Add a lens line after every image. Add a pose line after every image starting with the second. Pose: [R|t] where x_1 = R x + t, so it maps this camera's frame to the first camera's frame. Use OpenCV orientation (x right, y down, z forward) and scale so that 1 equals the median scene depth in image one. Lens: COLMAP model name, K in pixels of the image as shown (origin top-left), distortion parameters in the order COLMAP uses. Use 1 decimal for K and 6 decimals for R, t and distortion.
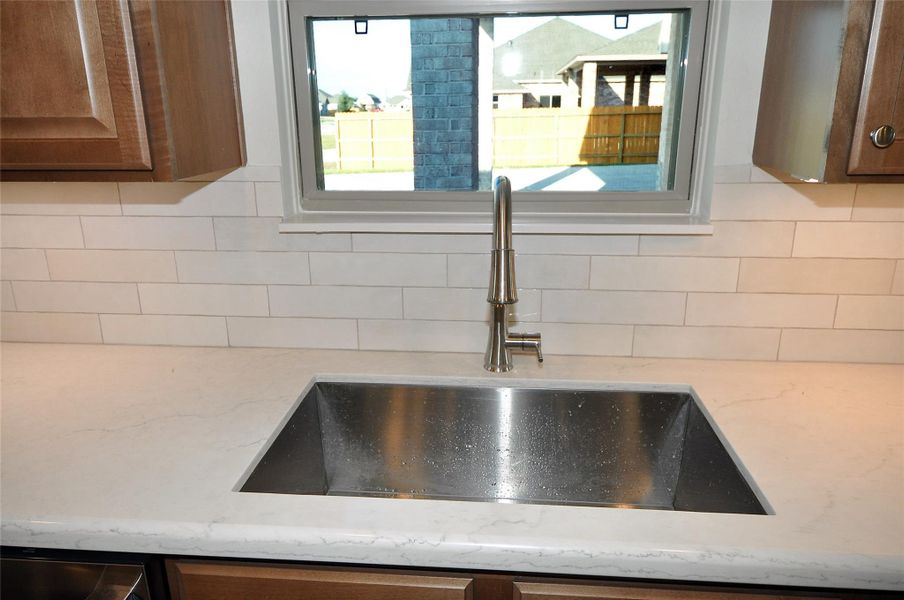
lens RADIAL K [[629.4, 0, 452.0], [0, 629.4, 300.0], [0, 0, 1]] dist [-0.001663, -0.000372]
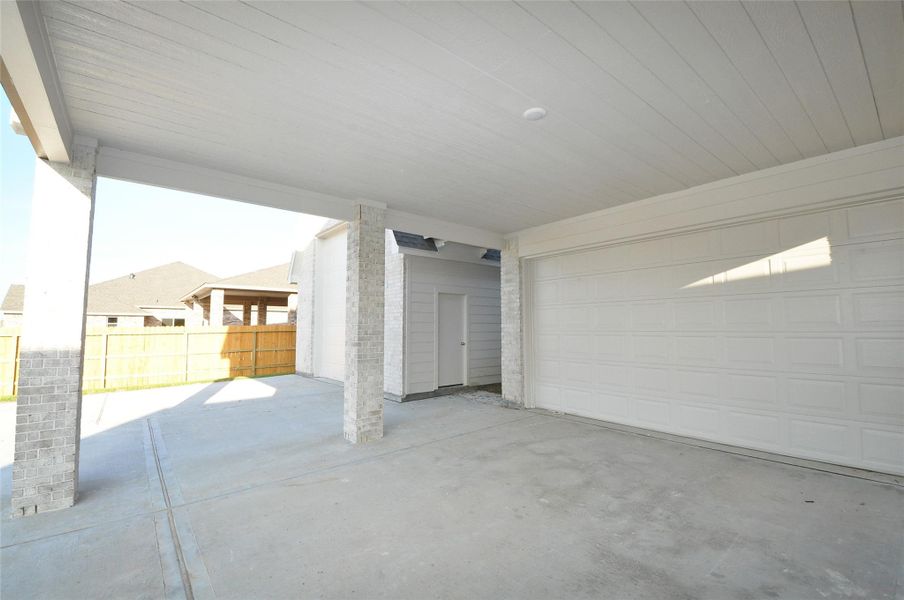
lens RADIAL K [[396.7, 0, 452.0], [0, 396.7, 300.0], [0, 0, 1]] dist [-0.004728, -0.000373]
pose [[0.717442, 0.063113, 0.693754, 0.026157], [0.194532, 0.938118, -0.286518, -0.072640], [-0.668905, 0.340517, 0.660767, 0.260418]]
